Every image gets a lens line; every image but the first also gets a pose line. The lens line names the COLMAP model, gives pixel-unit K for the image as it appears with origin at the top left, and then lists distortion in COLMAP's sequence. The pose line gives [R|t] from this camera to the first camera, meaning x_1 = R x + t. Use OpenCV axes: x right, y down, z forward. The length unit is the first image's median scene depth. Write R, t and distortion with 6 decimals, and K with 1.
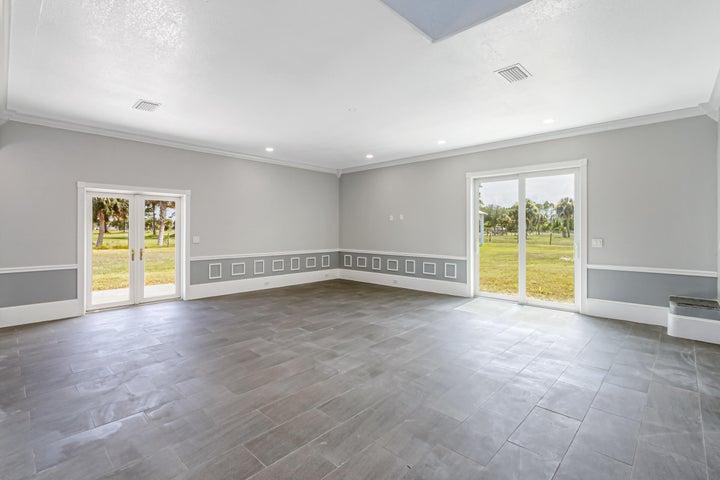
lens RADIAL K [[334.7, 0, 356.3], [0, 334.7, 228.5], [0, 0, 1]] dist [0.000292, -0.000246]
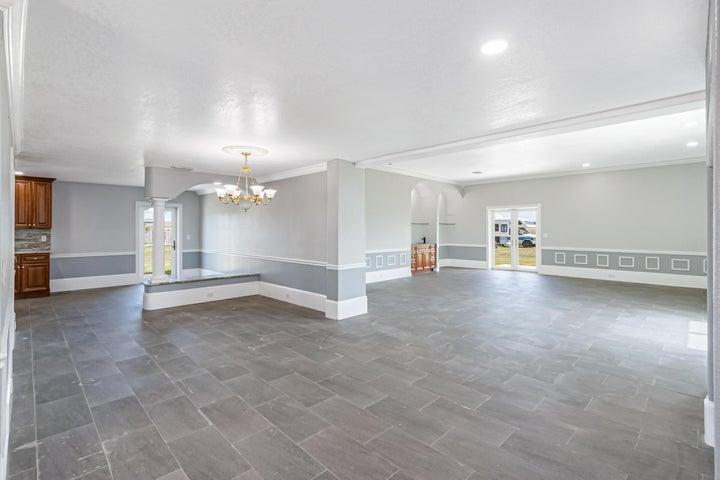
lens RADIAL K [[334.7, 0, 356.3], [0, 334.7, 228.5], [0, 0, 1]] dist [0.000292, -0.000246]
pose [[-0.027632, -0.005002, -0.999606, 1.071946], [0.003082, 0.999982, -0.005089, 0.005667], [0.999613, -0.003222, -0.027616, 0.178174]]
